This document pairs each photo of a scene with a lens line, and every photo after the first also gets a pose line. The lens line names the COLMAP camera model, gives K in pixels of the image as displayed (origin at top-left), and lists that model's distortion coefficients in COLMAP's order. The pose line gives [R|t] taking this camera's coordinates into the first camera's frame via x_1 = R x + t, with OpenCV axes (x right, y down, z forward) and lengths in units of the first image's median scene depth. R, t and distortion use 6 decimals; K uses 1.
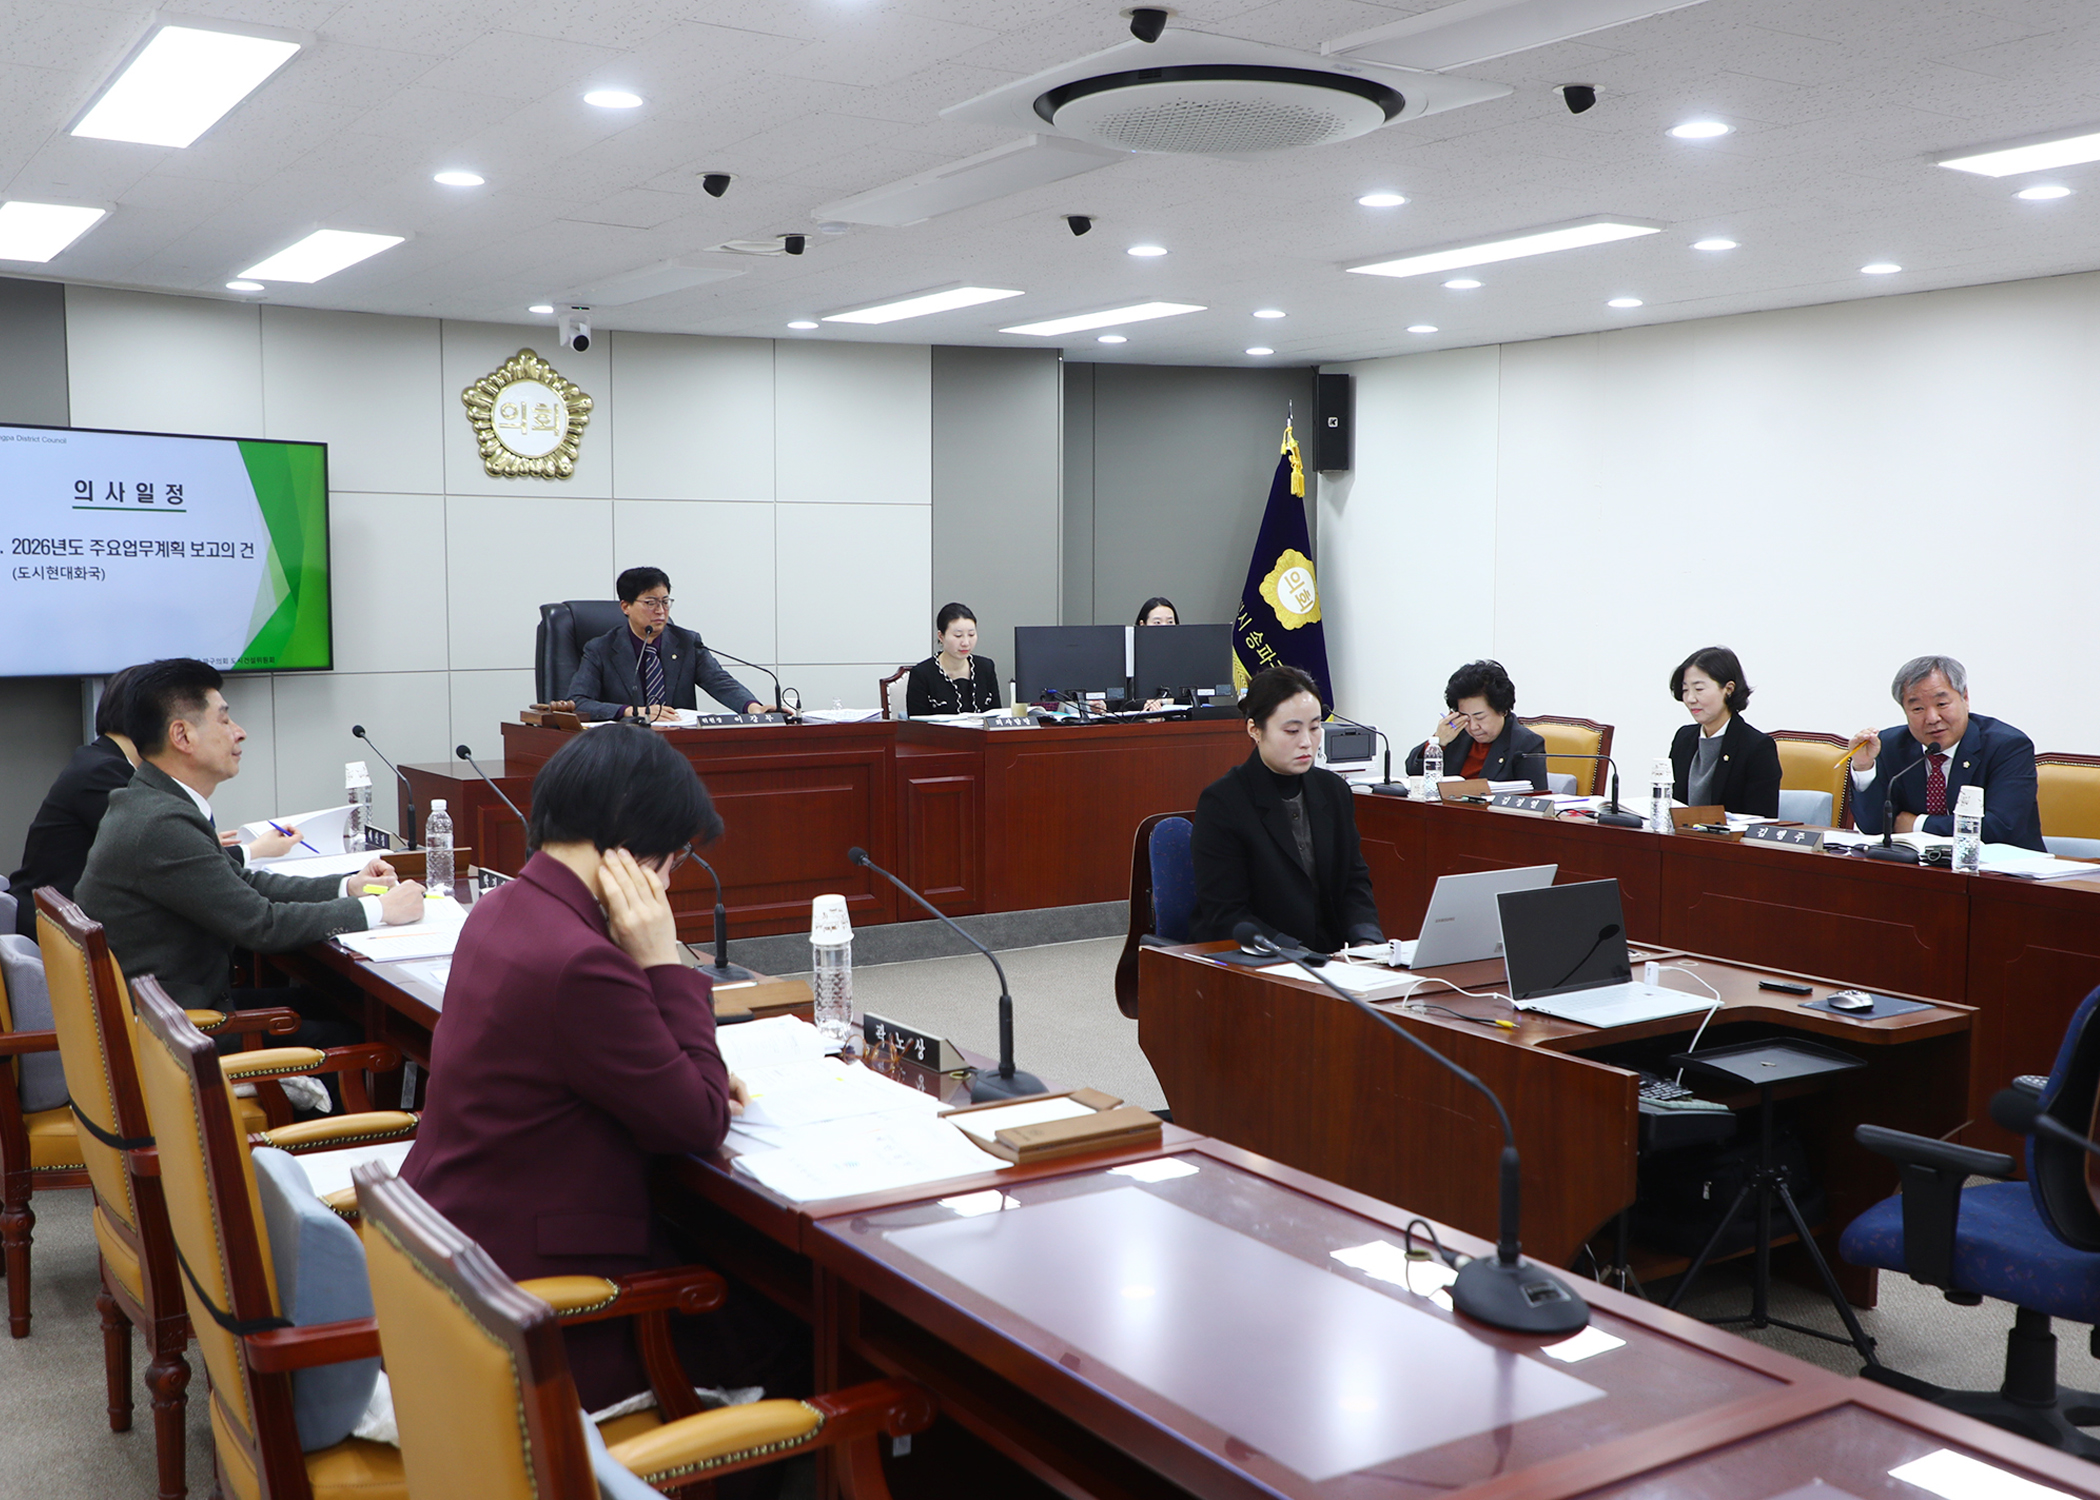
lens RADIAL K [[2159.9, 0, 1054.0], [0, 2159.9, 748.5], [0, 0, 1]] dist [0.005235, 0.000000]
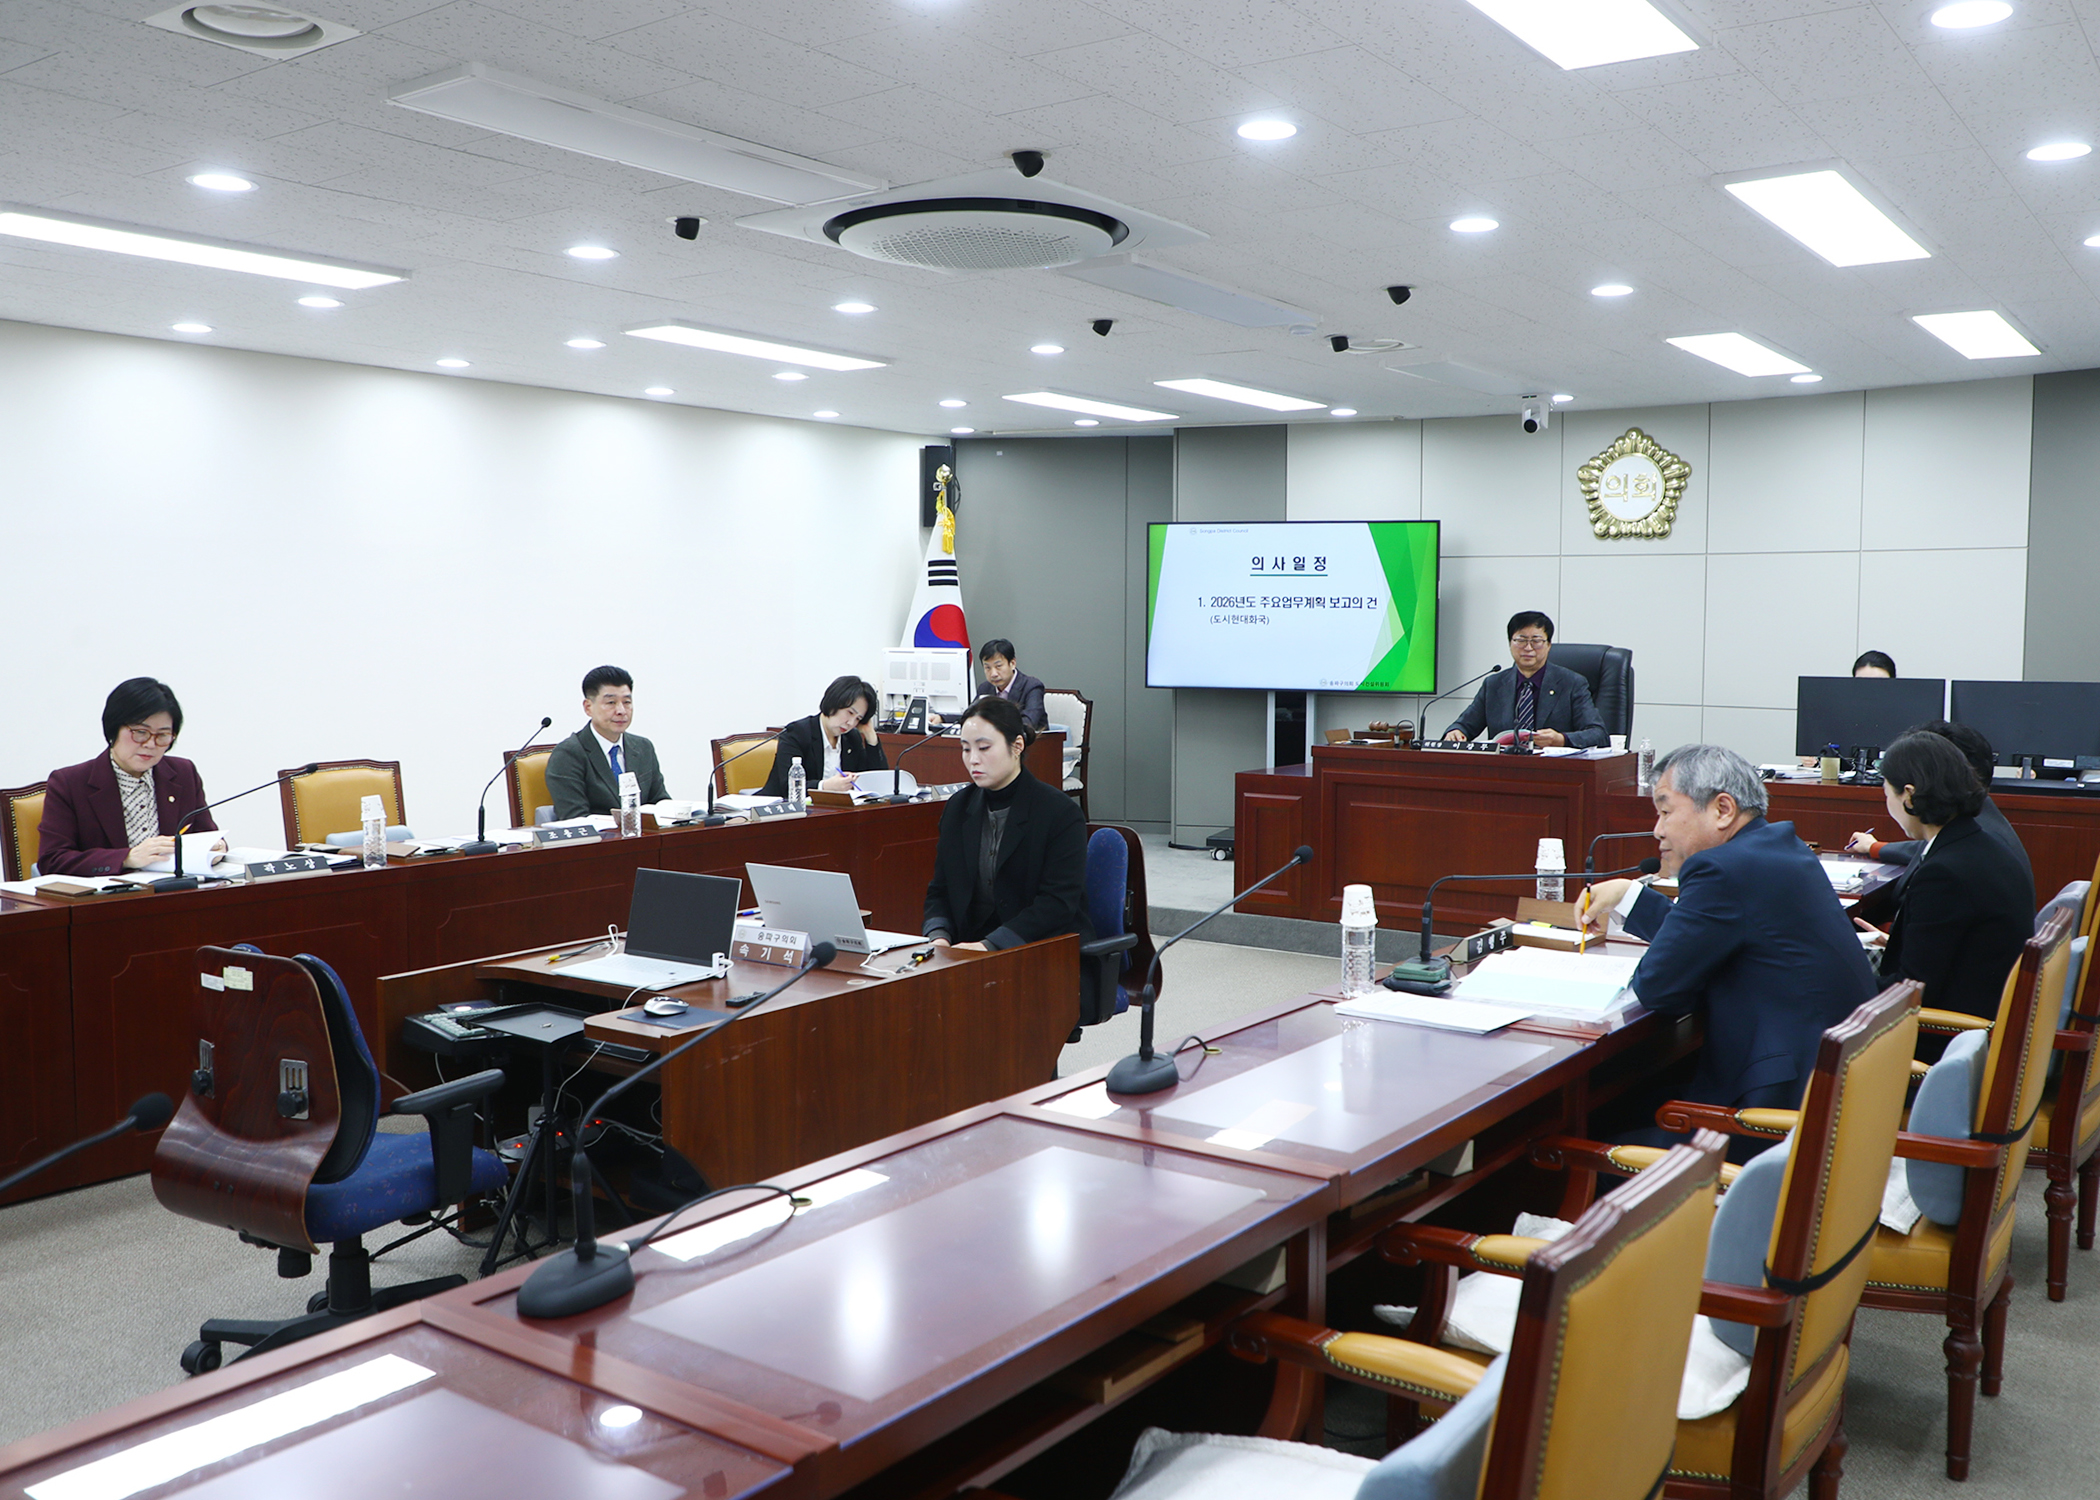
lens RADIAL K [[1786.1, 0, 1041.5], [0, 1786.1, 764.1], [0, 0, 1]] dist [0.015070, 0.000347]
pose [[0.361071, 0.077571, -0.929306, 0.610468], [-0.079115, 0.995490, 0.052356, -0.033450], [0.929176, 0.054618, 0.365580, 0.404378]]
